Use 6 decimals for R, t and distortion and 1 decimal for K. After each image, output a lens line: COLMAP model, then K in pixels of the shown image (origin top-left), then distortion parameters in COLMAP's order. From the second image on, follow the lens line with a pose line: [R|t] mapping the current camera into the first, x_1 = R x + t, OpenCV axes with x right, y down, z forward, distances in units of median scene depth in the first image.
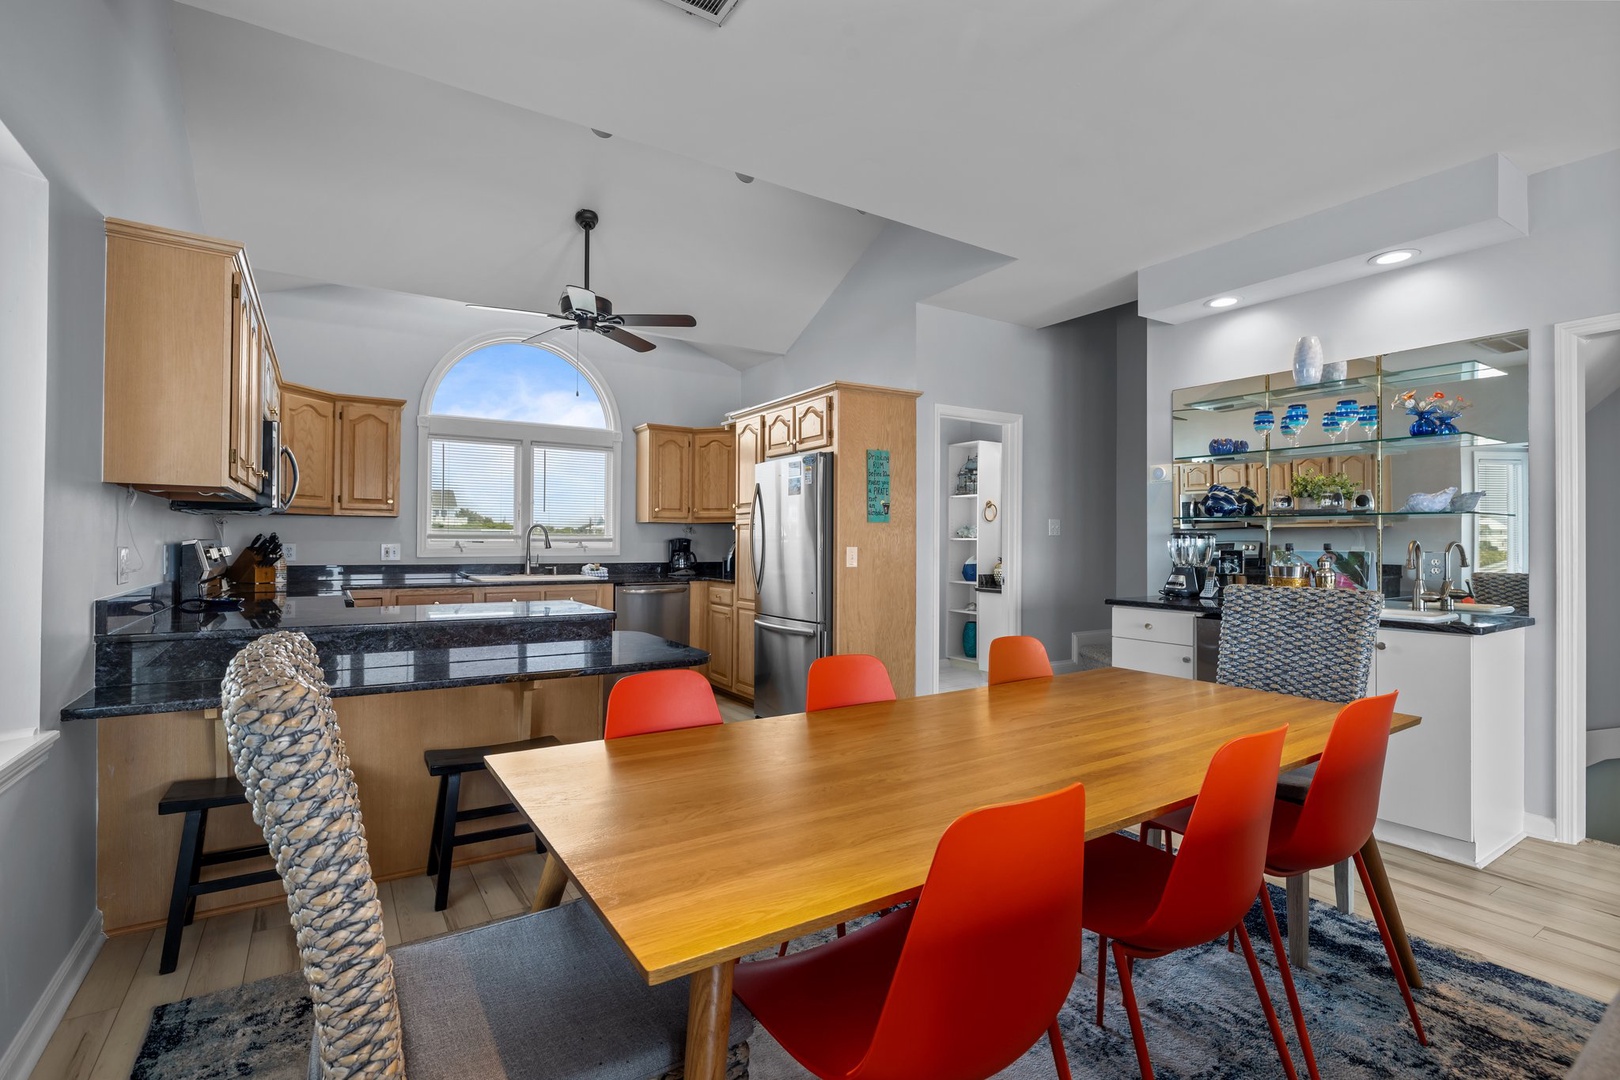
lens RADIAL K [[769.6, 0, 809.1], [0, 769.6, 541.1], [0, 0, 1]] dist [-0.012110, 0.002916]
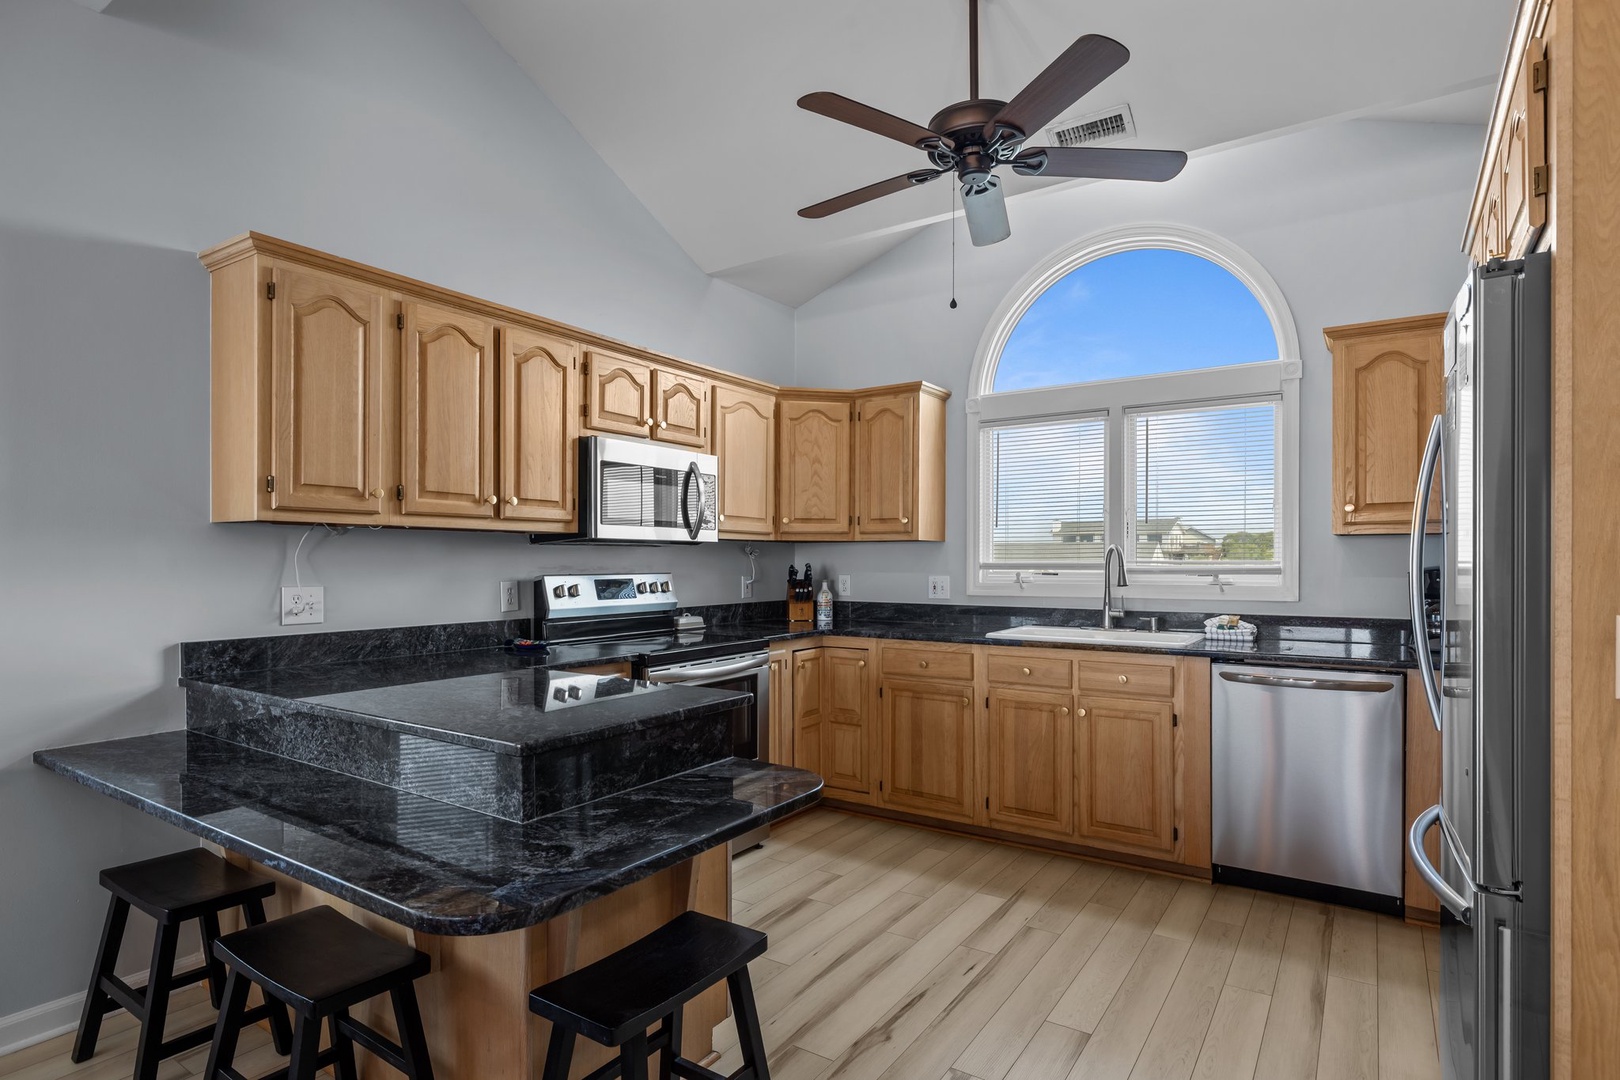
lens RADIAL K [[846.3, 0, 807.4], [0, 846.3, 555.4], [0, 0, 1]] dist [-0.000424, -0.000244]
pose [[0.391198, -0.012305, -0.920224, 0.161002], [0.004941, 0.999924, -0.011270, -0.007907], [0.920293, -0.000138, 0.391229, 0.537386]]
